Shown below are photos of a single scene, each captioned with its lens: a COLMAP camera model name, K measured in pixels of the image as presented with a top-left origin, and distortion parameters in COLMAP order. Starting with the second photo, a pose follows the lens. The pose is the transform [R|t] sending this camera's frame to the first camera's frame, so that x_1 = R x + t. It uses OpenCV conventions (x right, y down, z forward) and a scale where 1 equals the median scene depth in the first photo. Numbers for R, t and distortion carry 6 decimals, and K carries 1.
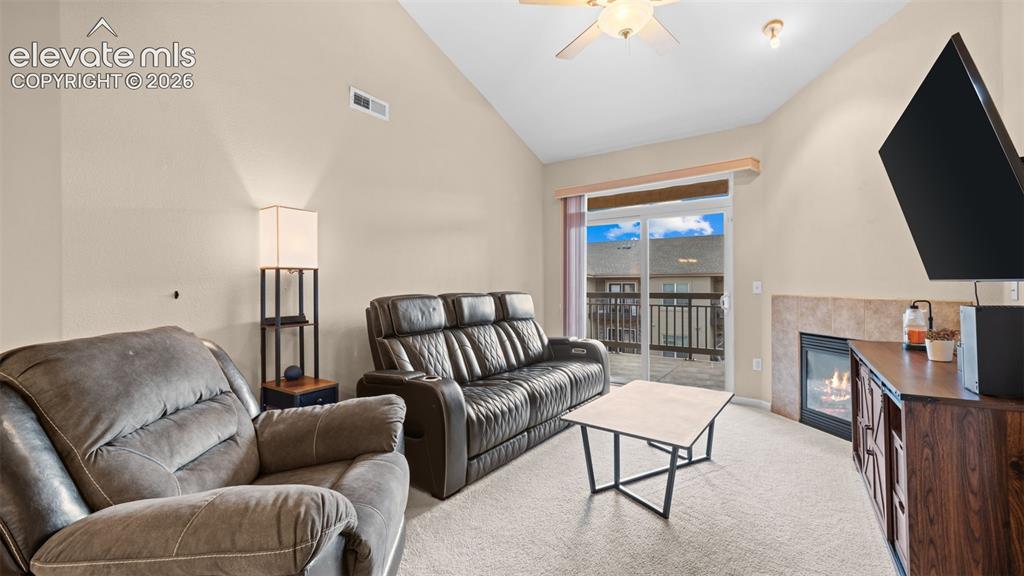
lens RADIAL K [[416.9, 0, 509.3], [0, 416.9, 288.0], [0, 0, 1]] dist [0.000134, 0.000114]
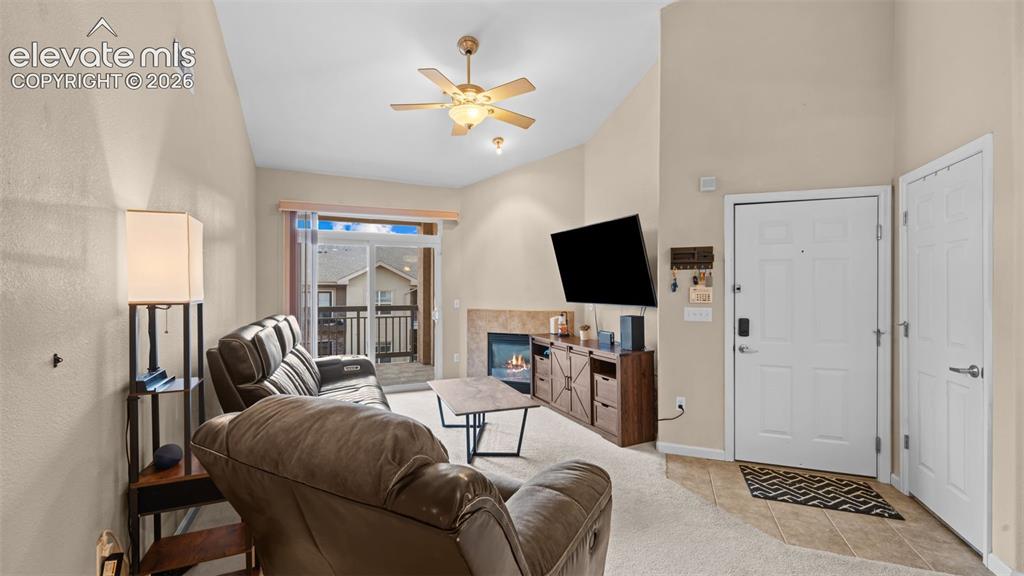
lens RADIAL K [[416.9, 0, 509.3], [0, 416.9, 288.0], [0, 0, 1]] dist [0.000134, 0.000114]
pose [[0.518088, 0.006905, 0.855300, -0.689462], [0.003381, 0.999943, -0.010120, -0.051522], [-0.855321, 0.008135, 0.518035, 0.145436]]
